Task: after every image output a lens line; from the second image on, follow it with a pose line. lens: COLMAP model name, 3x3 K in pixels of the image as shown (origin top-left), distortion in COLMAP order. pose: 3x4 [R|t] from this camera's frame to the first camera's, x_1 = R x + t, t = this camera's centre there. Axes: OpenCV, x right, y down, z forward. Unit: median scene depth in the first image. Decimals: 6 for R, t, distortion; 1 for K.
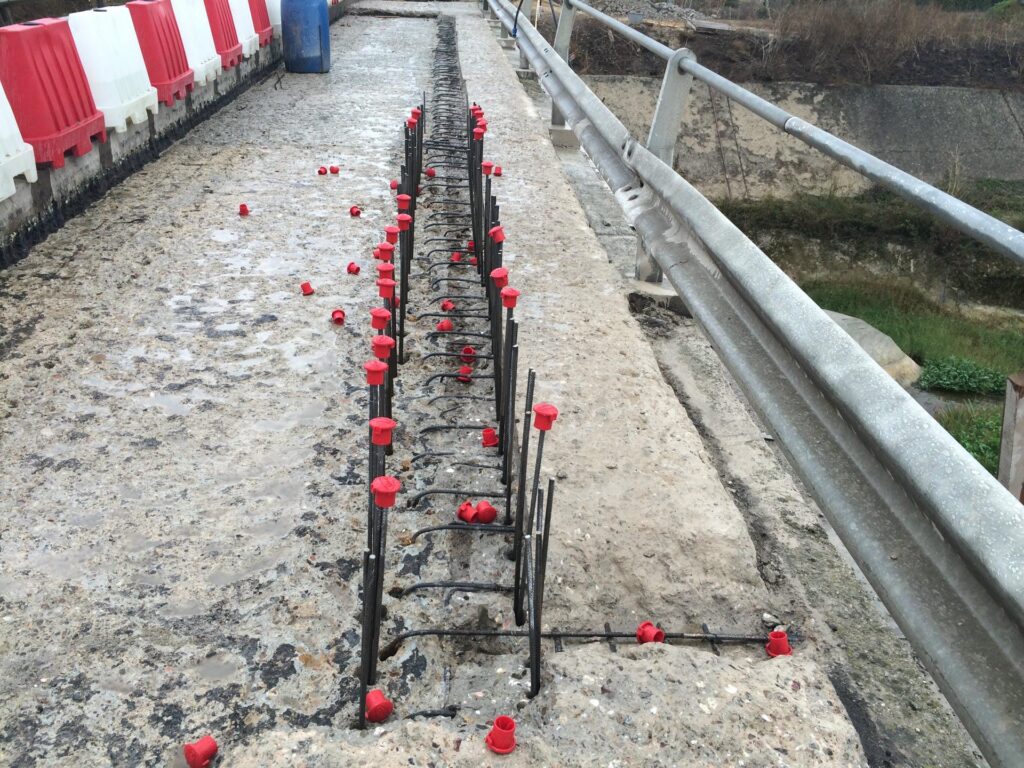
lens RADIAL K [[874.9, 0, 508.1], [0, 874.9, 380.0], [0, 0, 1]] dist [-0.010045, -0.007167]
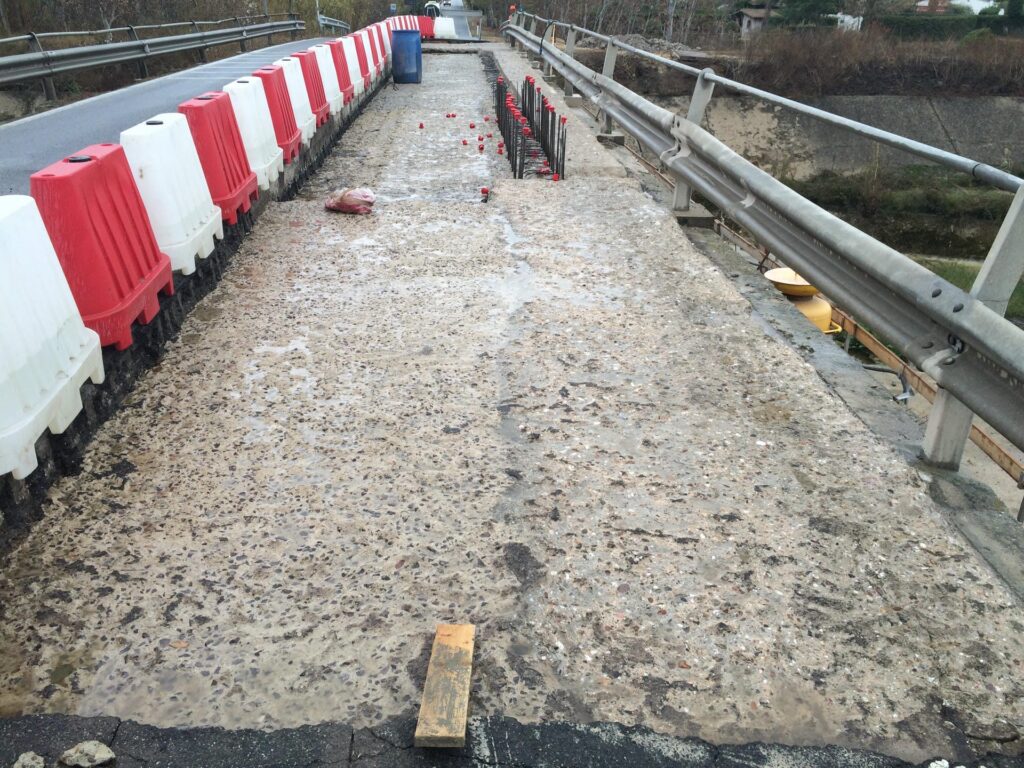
lens RADIAL K [[874.9, 0, 512.9], [0, 874.9, 383.6], [0, 0, 1]] dist [-0.010045, -0.007167]
pose [[0.999388, -0.028515, -0.020243, -0.012632], [0.027577, 0.998598, -0.045190, 0.126631], [0.021503, 0.044604, 0.998773, -0.258986]]
